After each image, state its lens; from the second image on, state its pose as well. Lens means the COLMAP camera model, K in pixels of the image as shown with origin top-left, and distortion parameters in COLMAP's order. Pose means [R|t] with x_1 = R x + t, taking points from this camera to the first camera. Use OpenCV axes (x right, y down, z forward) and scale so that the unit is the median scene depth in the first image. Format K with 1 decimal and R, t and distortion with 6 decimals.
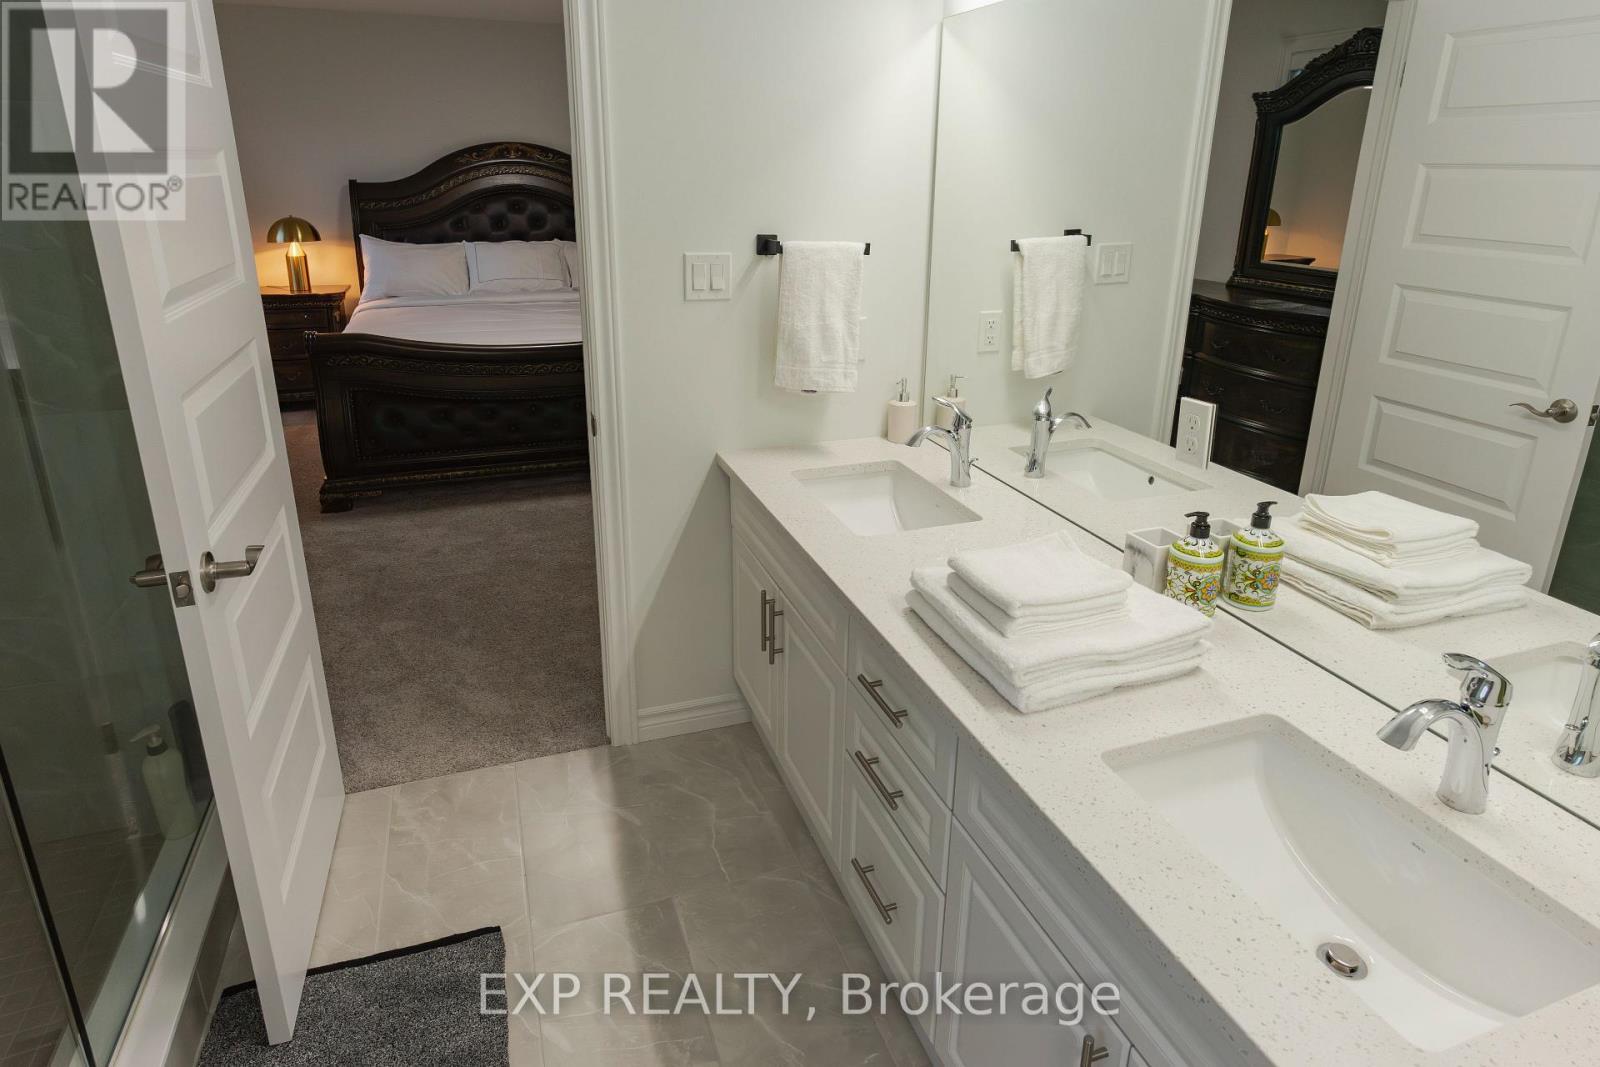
lens RADIAL K [[902.7, 0, 801.3], [0, 902.7, 455.7], [0, 0, 1]] dist [-0.002714, 0.002237]
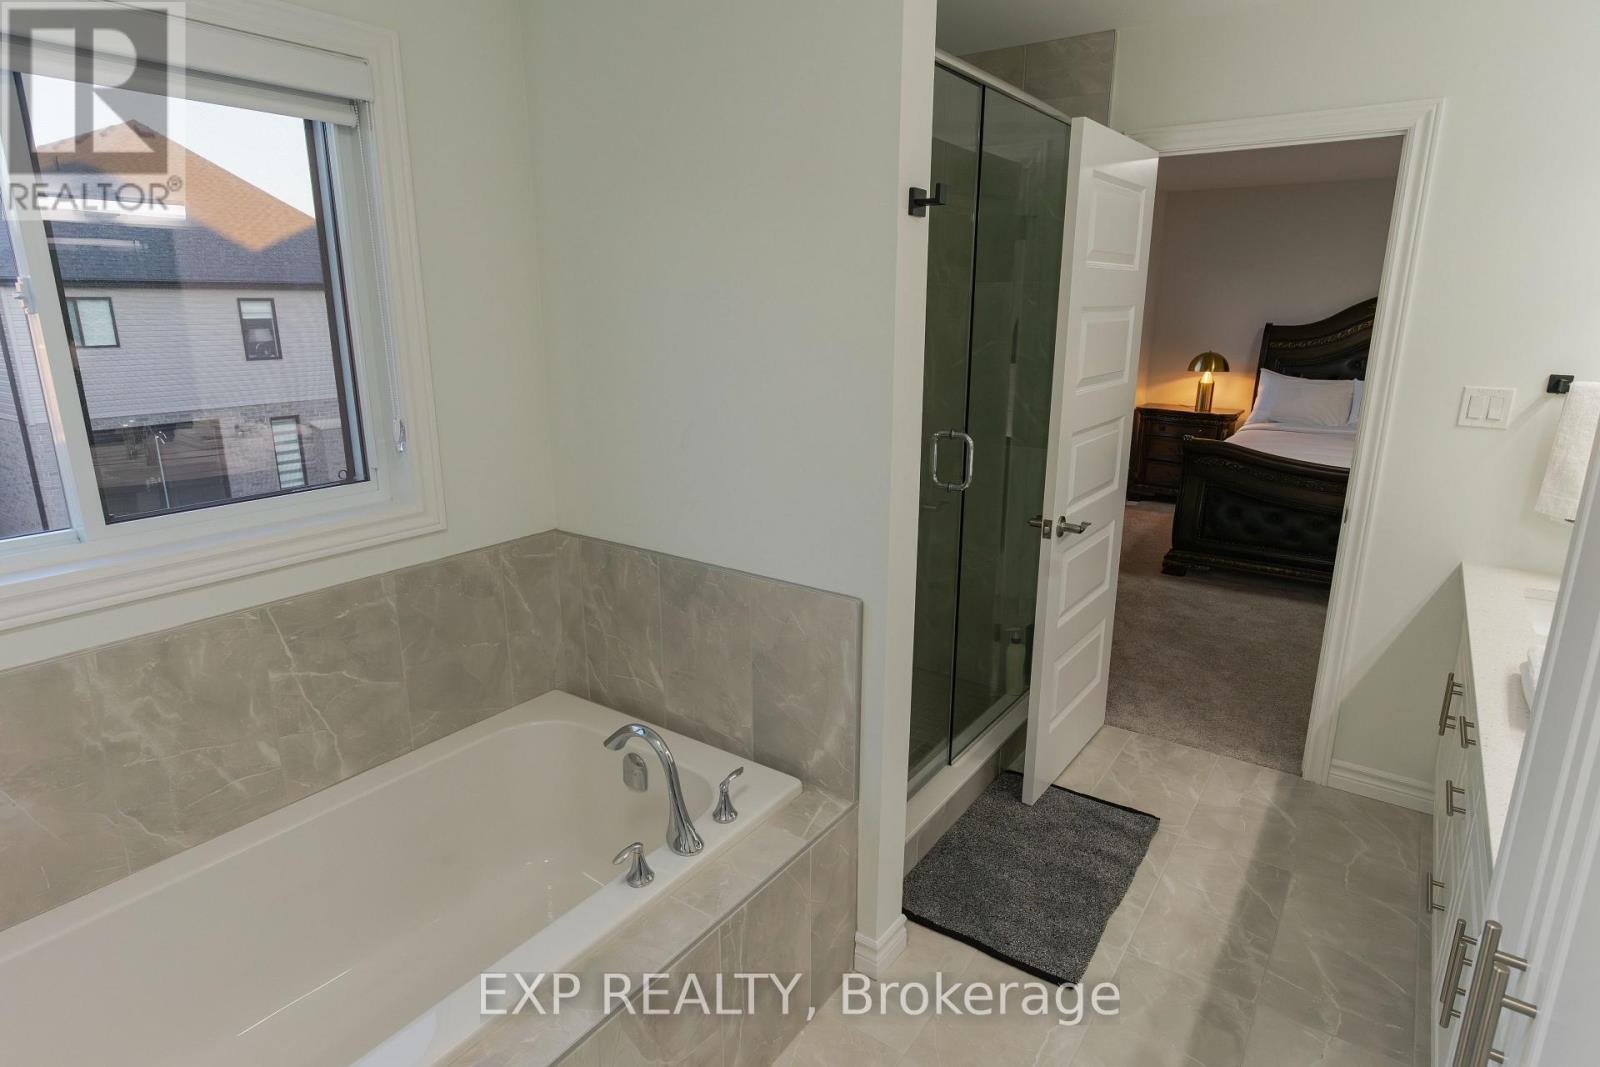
lens RADIAL K [[879.5, 0, 800.0], [0, 879.5, 533.5], [0, 0, 1]] dist [0.000517, 0.001864]
pose [[0.570160, 0.197657, -0.797402, 0.304907], [-0.246374, 0.967089, 0.063555, 0.096667], [0.783720, 0.160223, 0.600093, -0.323152]]
